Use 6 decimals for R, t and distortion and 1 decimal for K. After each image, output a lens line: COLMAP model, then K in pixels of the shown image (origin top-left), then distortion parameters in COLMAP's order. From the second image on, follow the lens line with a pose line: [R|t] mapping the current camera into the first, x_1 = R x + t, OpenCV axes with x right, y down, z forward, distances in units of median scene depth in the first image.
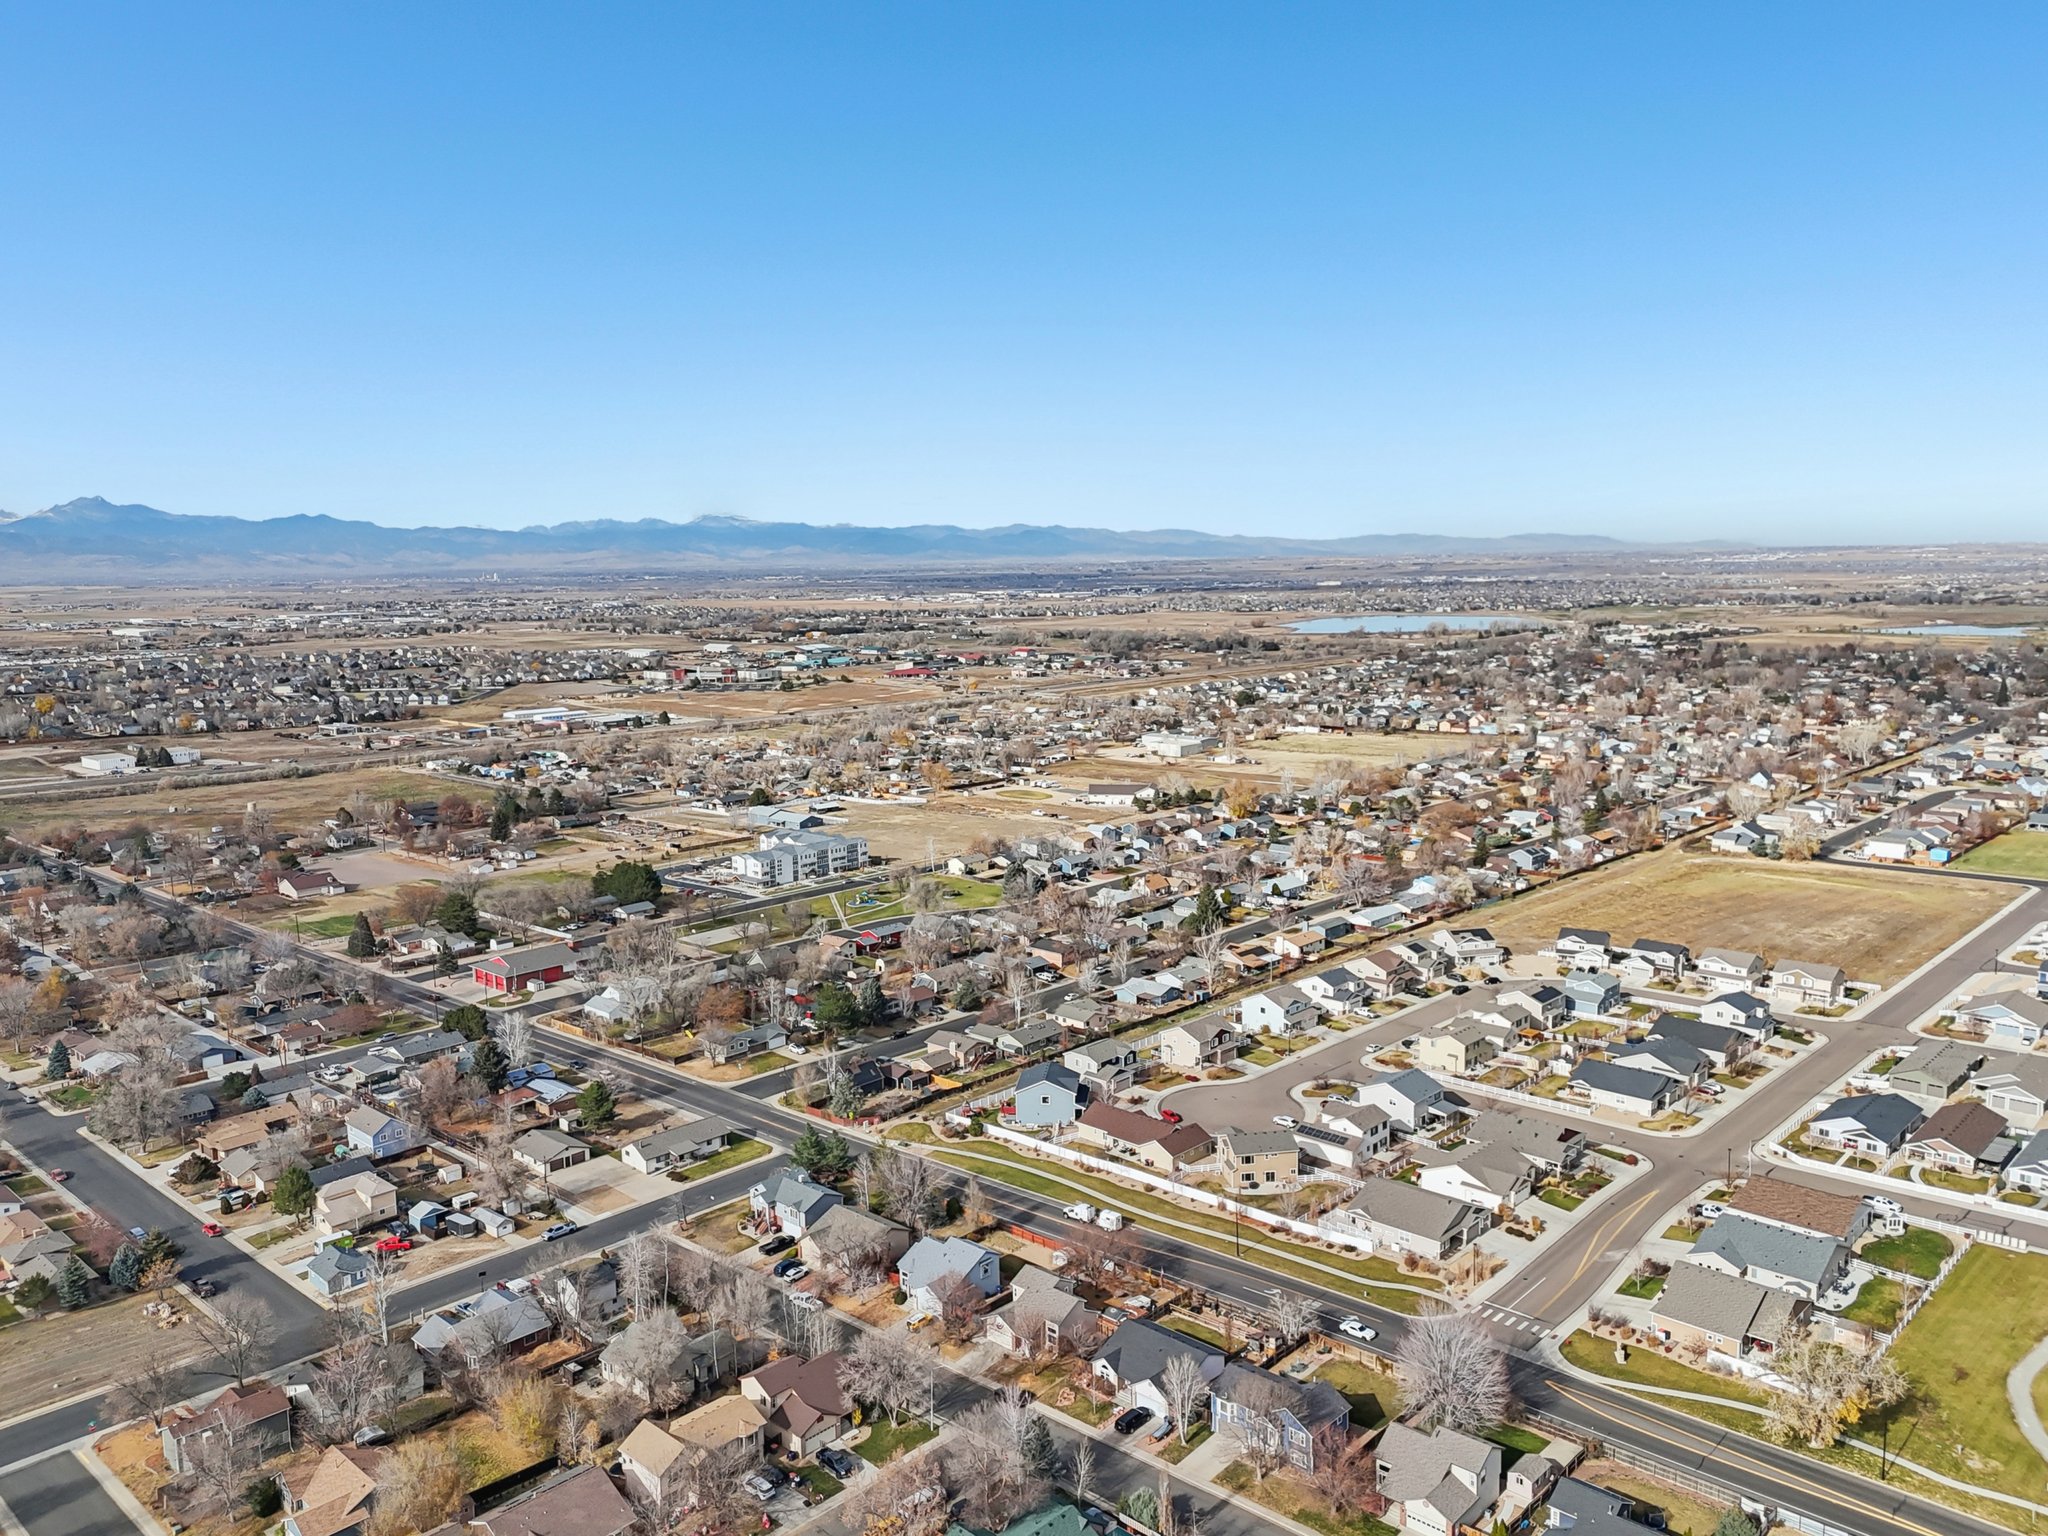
lens RADIAL K [[1540.5, 0, 1039.1], [0, 1540.5, 764.4], [0, 0, 1]] dist [0.129500, -0.167819]
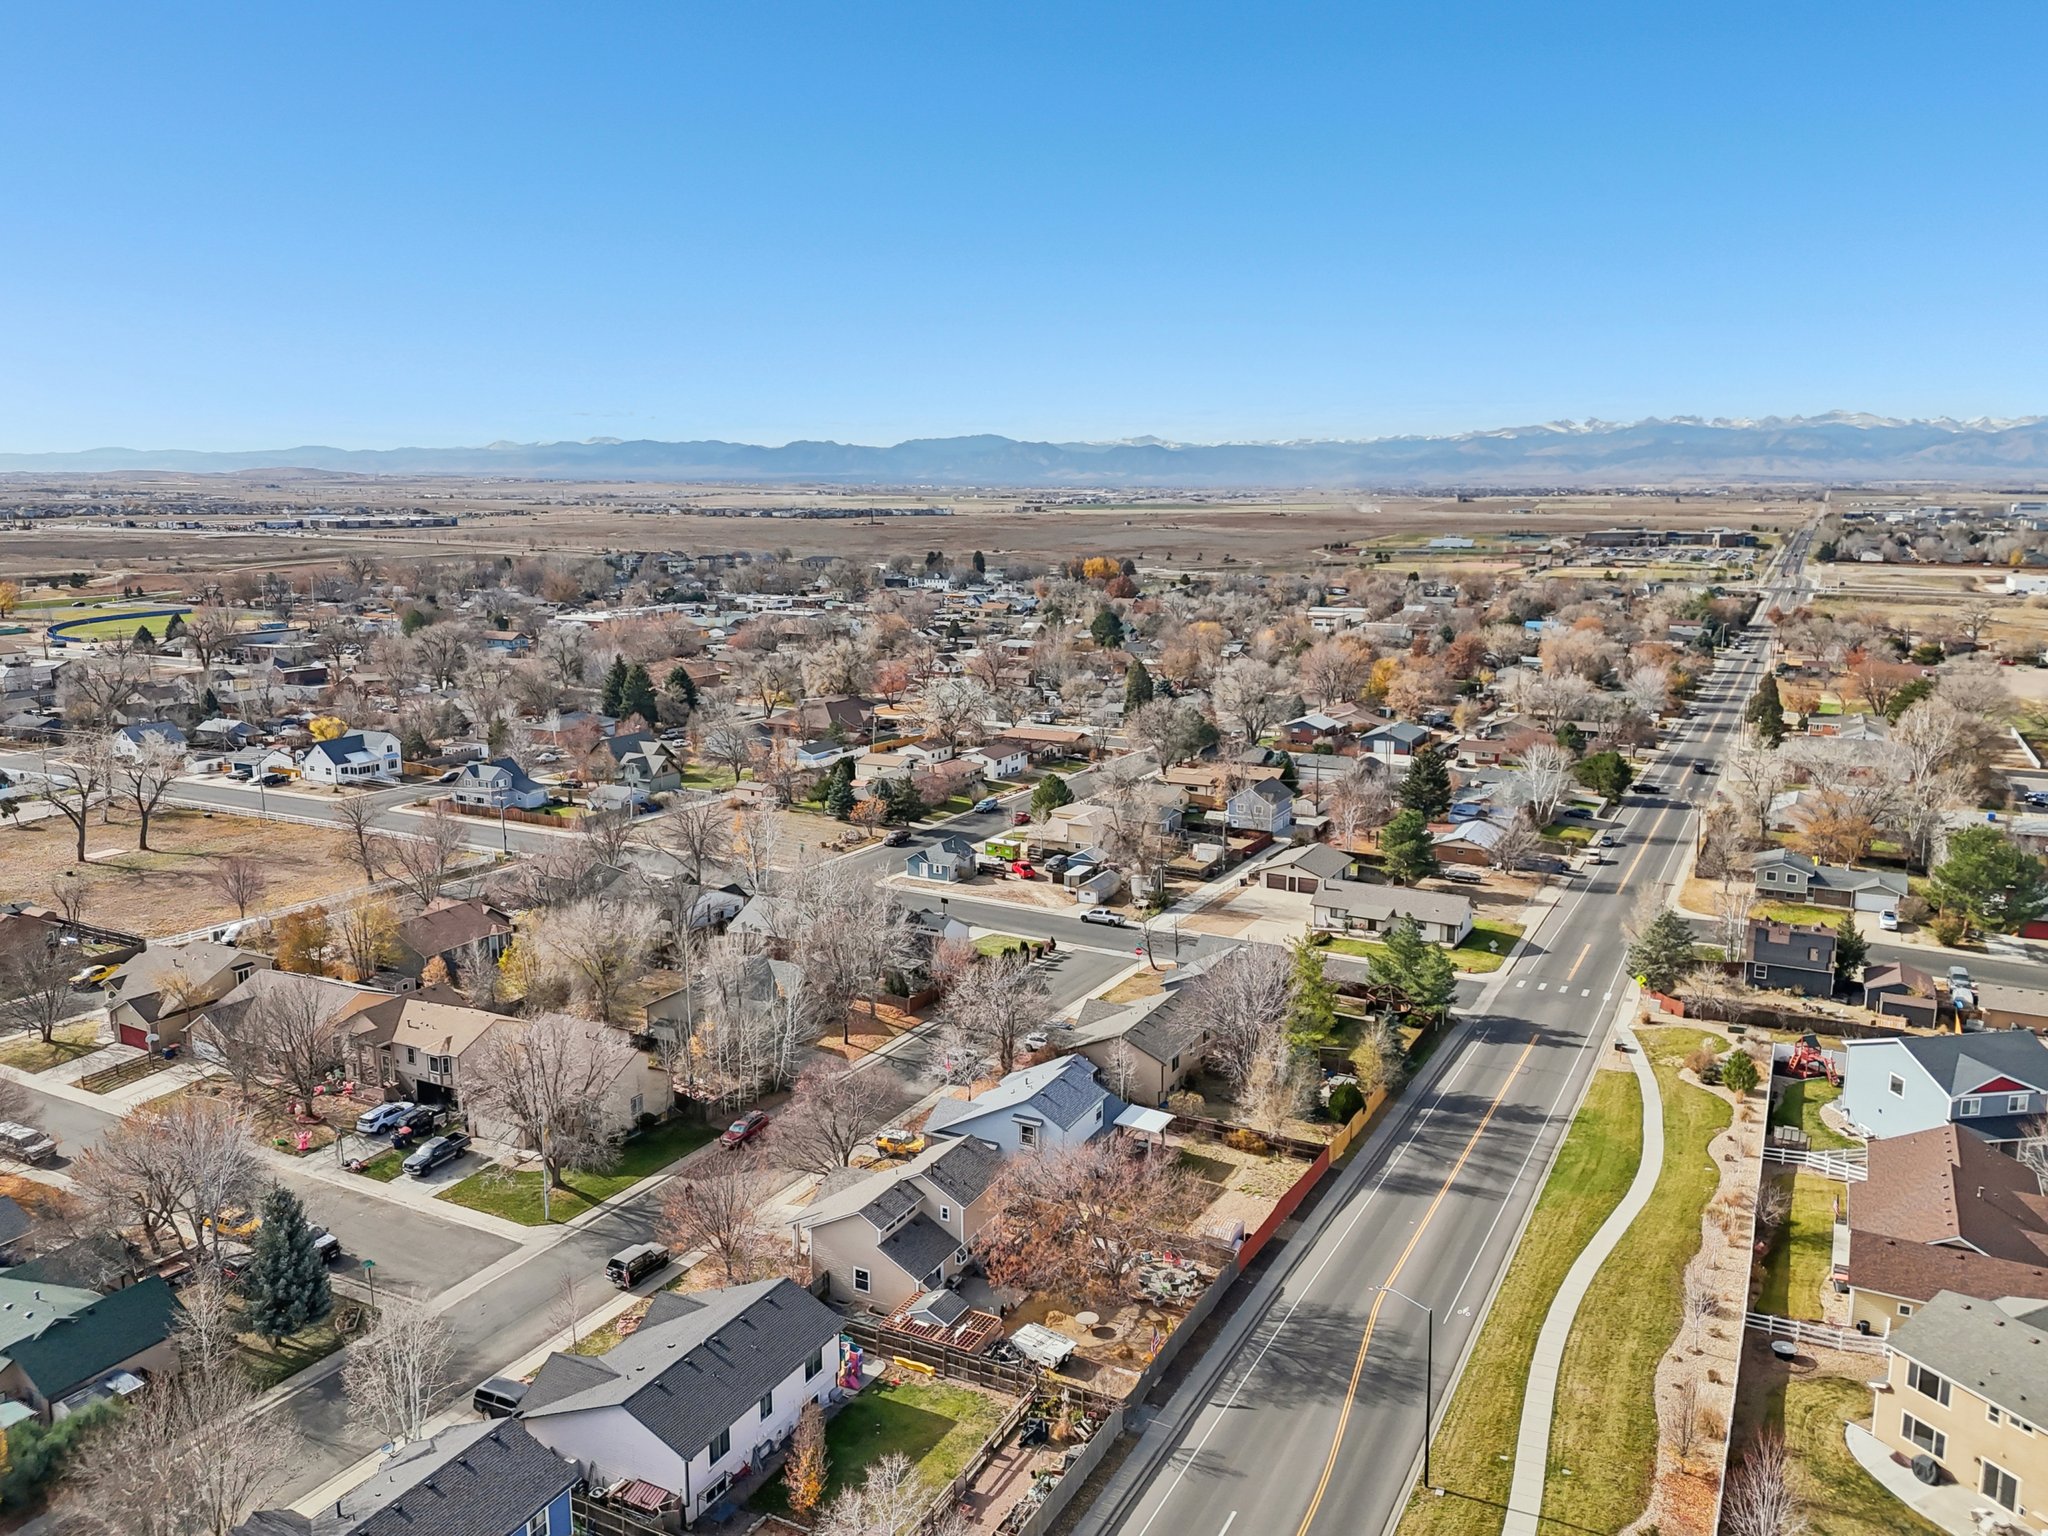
lens RADIAL K [[1501.5, 0, 1026.0], [0, 1501.5, 736.2], [0, 0, 1]] dist [0.122236, -0.153625]
pose [[0.263661, 0.176571, -0.948317, 0.255409], [-0.132147, 0.980447, 0.145812, 0.078028], [0.955521, 0.086872, 0.281839, 0.531518]]
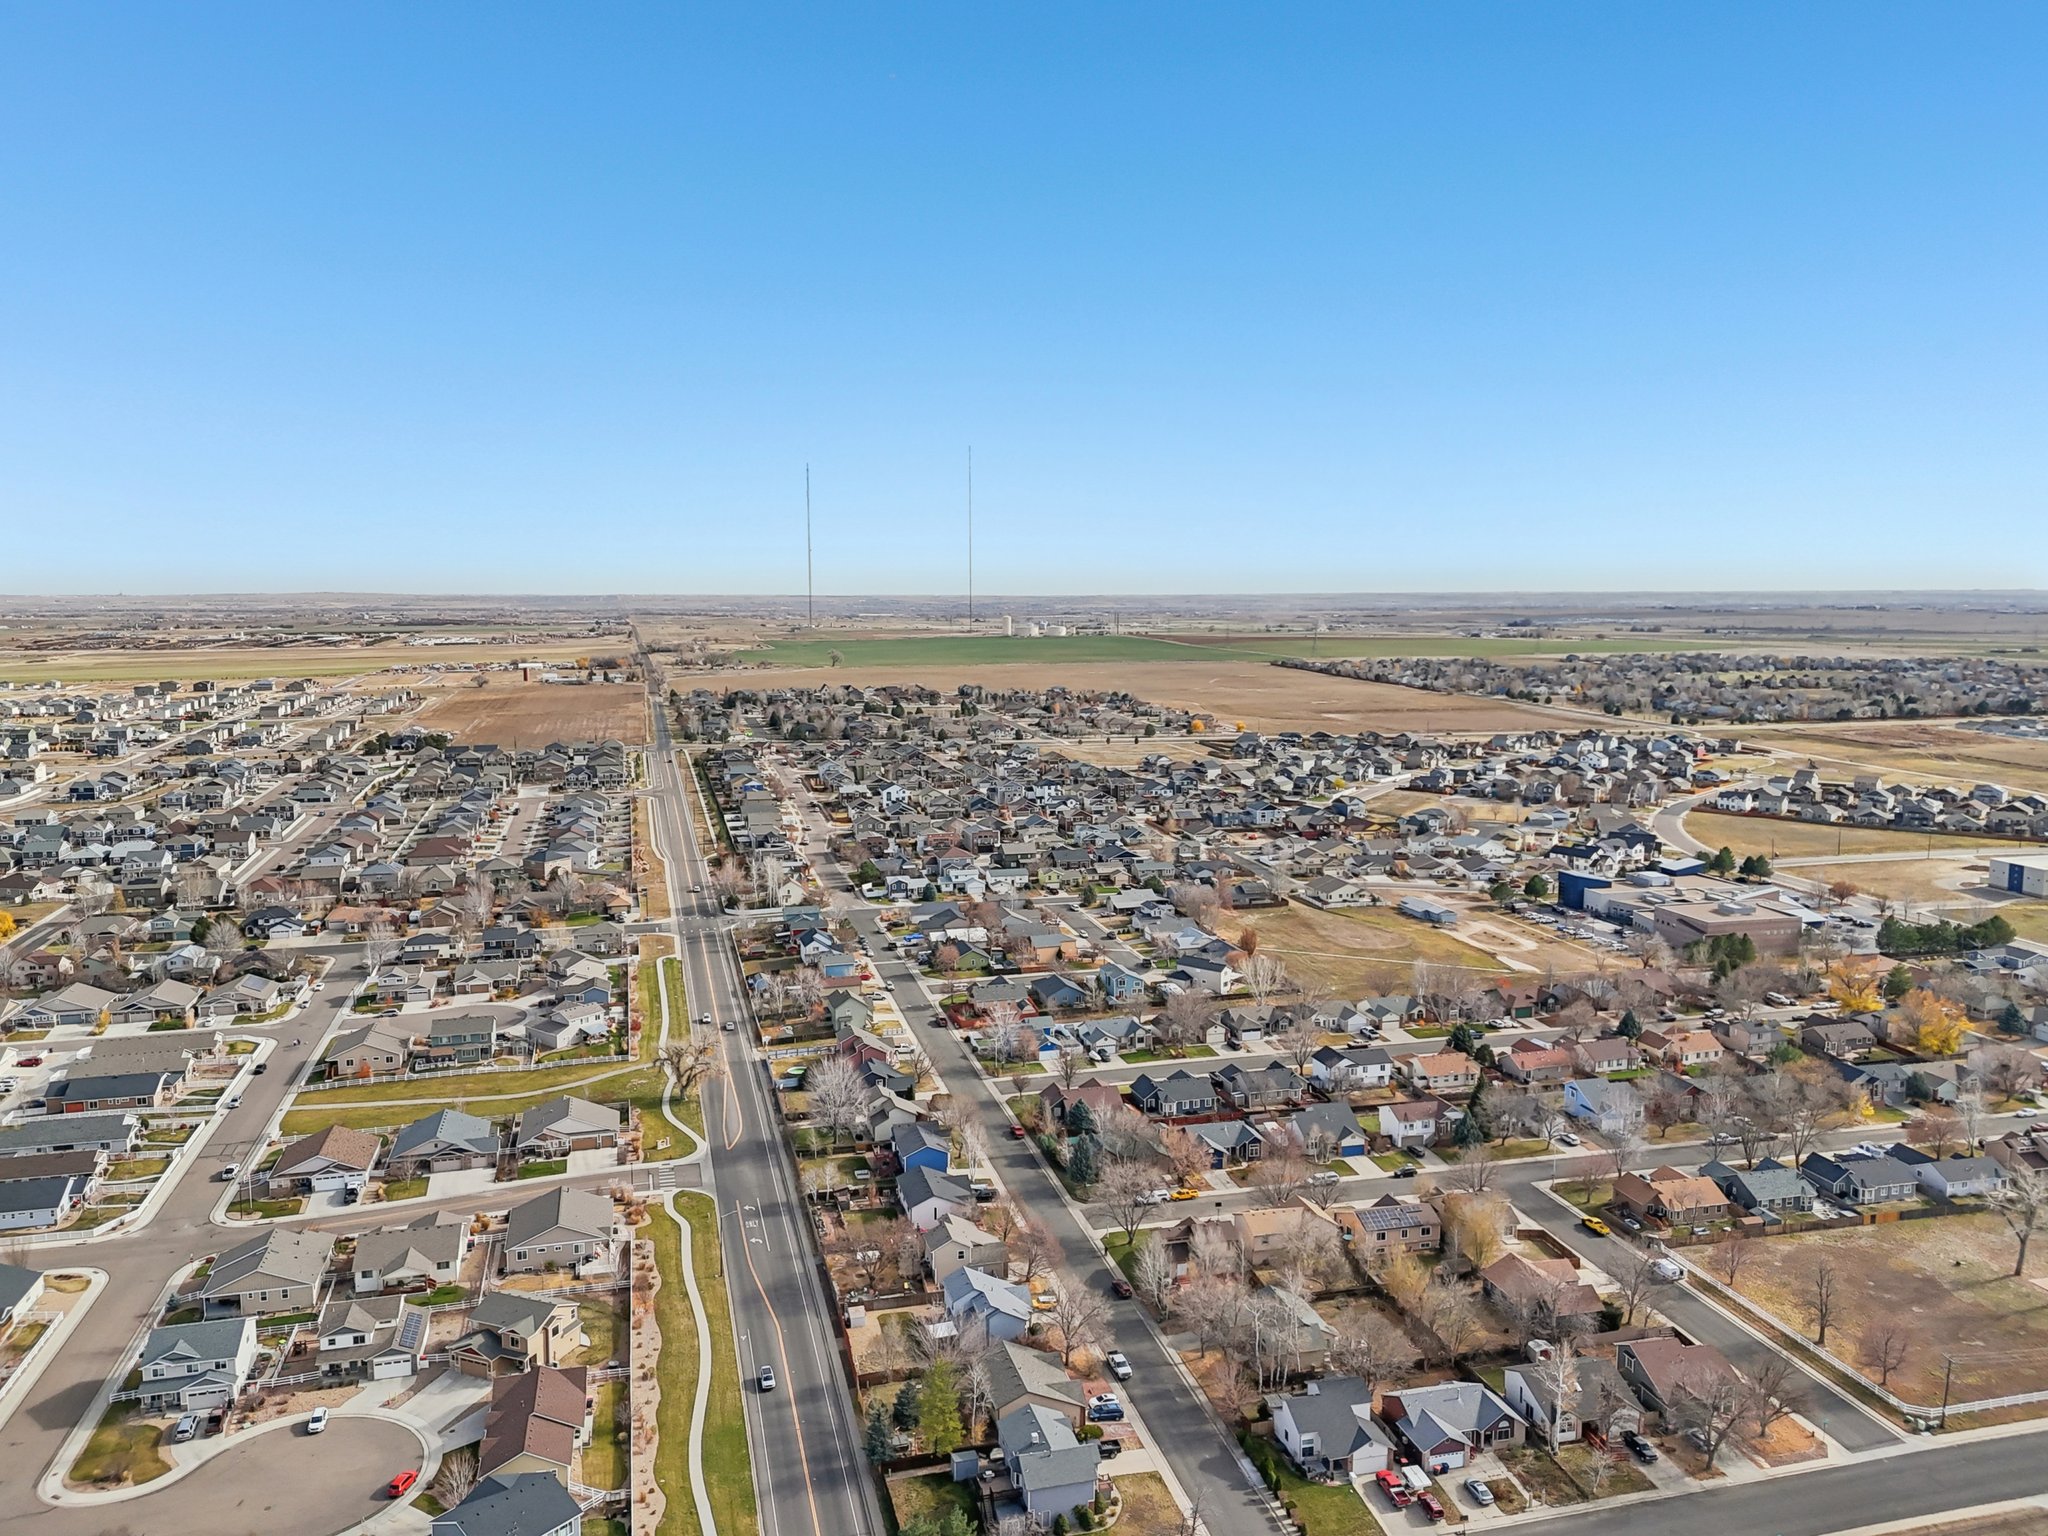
lens RADIAL K [[1520.2, 0, 1024.0], [0, 1520.2, 768.0], [0, 0, 1]] dist [0.133661, -0.184544]
pose [[-0.847864, -0.046480, 0.528172, -0.364481], [0.084941, 0.971377, 0.221837, -0.139836], [-0.523366, 0.232951, -0.819648, 1.078932]]
